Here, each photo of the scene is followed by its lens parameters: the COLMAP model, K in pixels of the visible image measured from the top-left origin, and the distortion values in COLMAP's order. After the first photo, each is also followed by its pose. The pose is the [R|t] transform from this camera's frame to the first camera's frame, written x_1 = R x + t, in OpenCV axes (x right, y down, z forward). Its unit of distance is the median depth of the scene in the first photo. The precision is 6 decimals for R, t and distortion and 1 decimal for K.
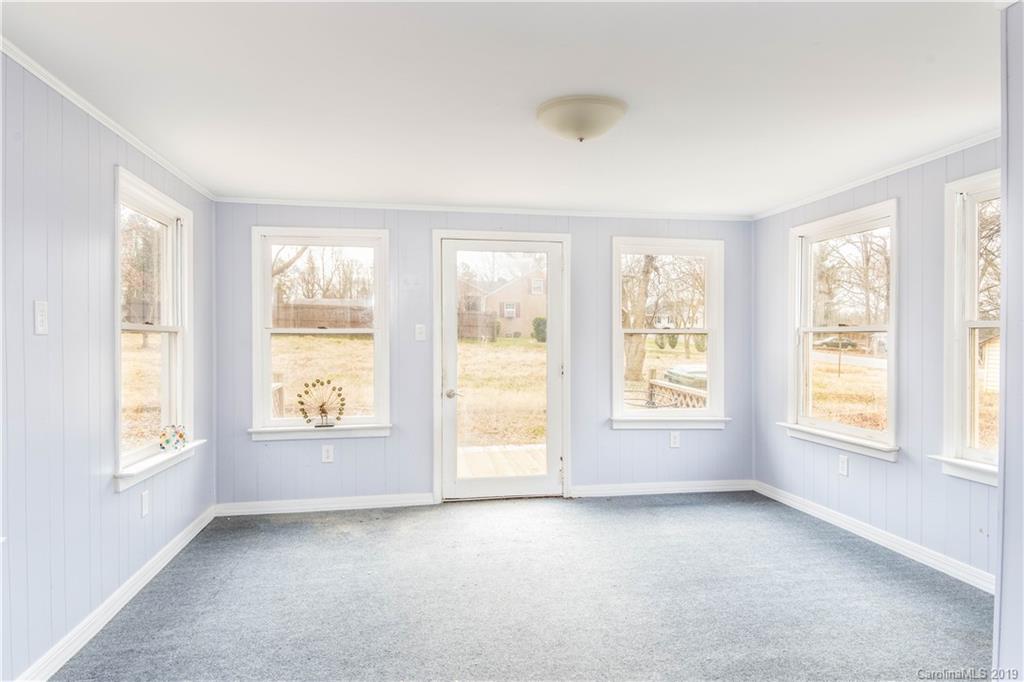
lens RADIAL K [[676.9, 0, 512.0], [0, 676.9, 341.0], [0, 0, 1]] dist [-0.012054, -0.003912]
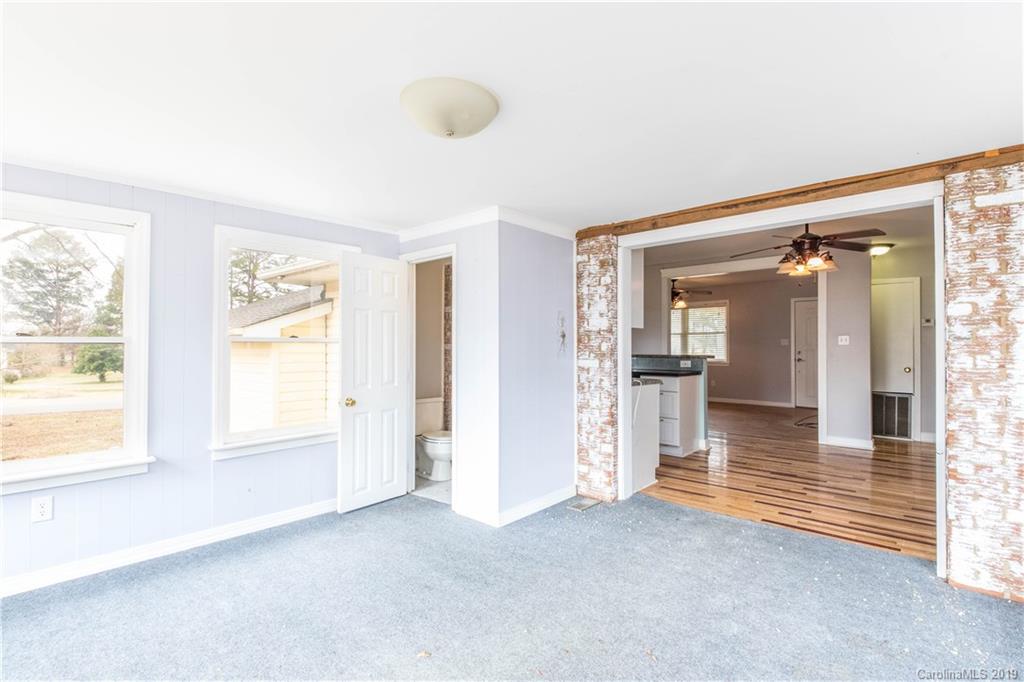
lens RADIAL K [[485.5, 0, 512.0], [0, 485.5, 341.0], [0, 0, 1]] dist [-0.000744, -0.000891]
pose [[-0.634296, 0.011307, 0.773008, -0.382160], [0.009958, 0.999930, -0.006455, -0.008539], [-0.773026, 0.003603, -0.634364, 1.138376]]
